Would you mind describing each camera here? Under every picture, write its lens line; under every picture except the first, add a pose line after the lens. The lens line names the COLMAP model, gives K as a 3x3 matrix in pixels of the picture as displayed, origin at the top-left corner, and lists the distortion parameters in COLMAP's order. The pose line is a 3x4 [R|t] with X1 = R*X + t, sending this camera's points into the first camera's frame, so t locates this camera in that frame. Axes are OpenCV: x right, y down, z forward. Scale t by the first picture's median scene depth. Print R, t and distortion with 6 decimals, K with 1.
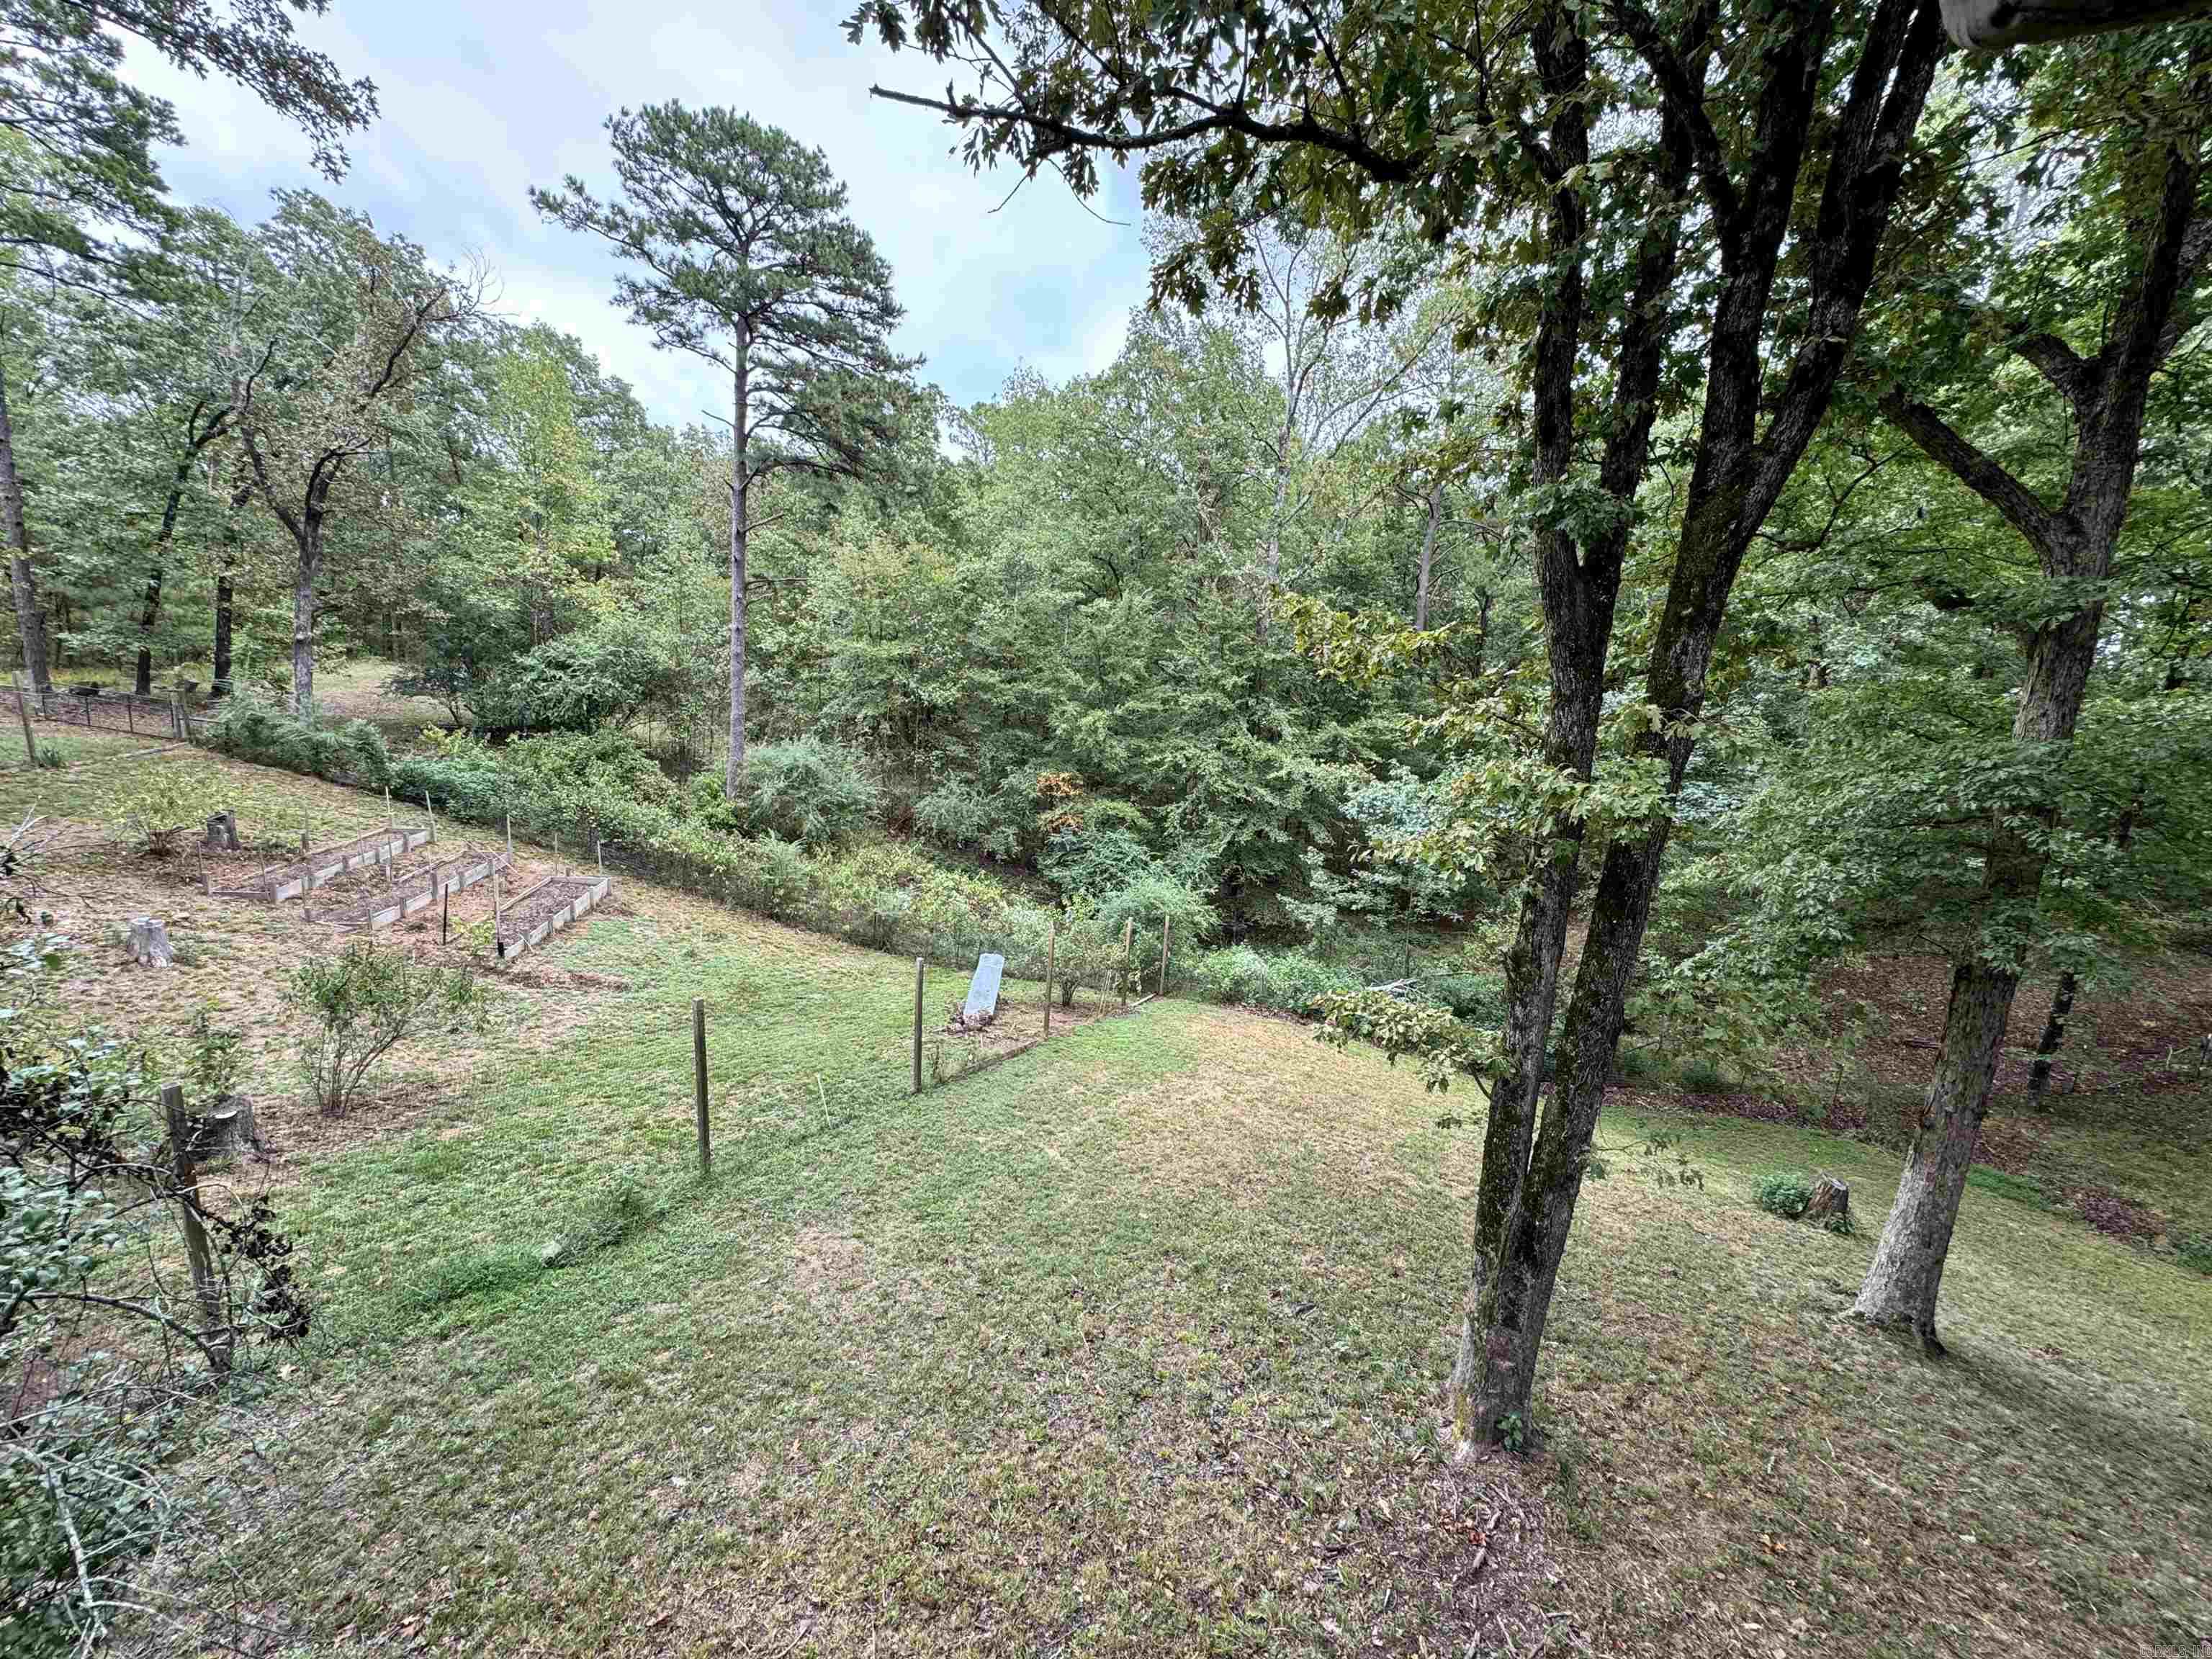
lens RADIAL K [[879.7, 0, 1103.9], [0, 879.7, 830.9], [0, 0, 1]] dist [-0.003374, 0.000769]
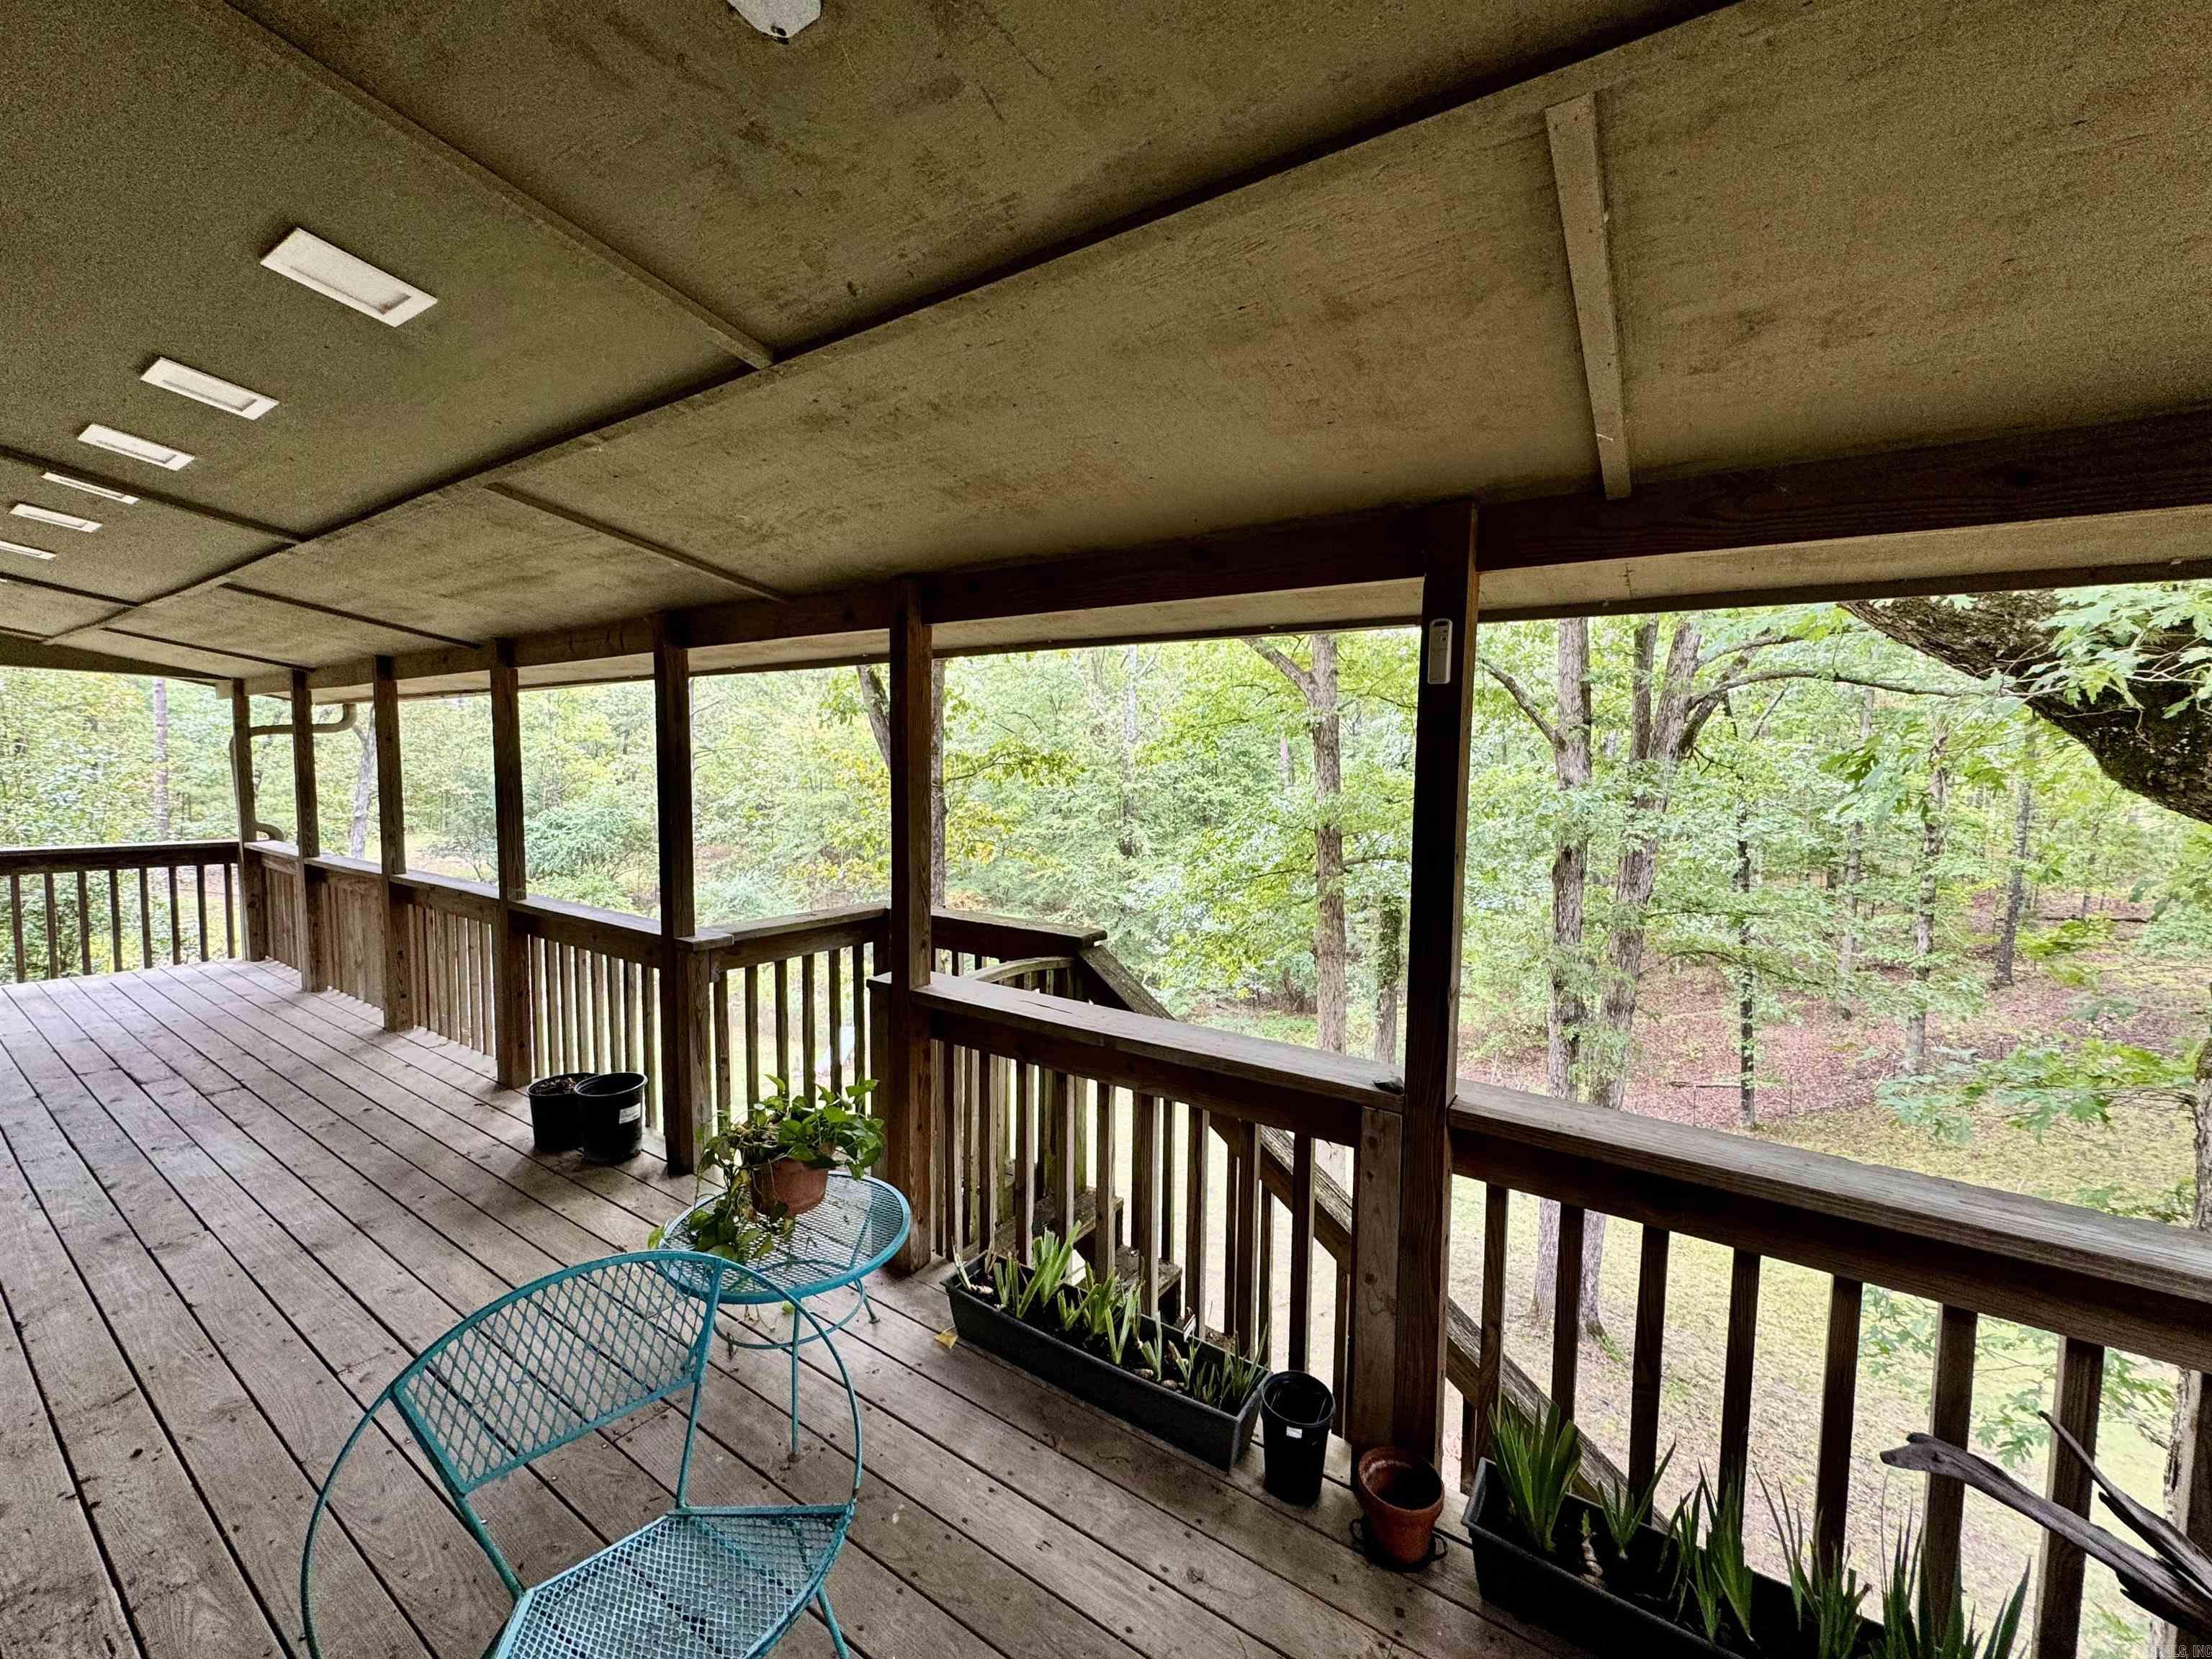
lens RADIAL K [[879.7, 0, 1108.0], [0, 879.7, 824.8], [0, 0, 1]] dist [-0.003374, 0.000769]
pose [[0.997285, -0.057026, -0.046593, 0.212347], [0.048435, 0.984547, -0.168292, 0.056608], [0.055470, 0.165578, 0.984635, -0.182171]]
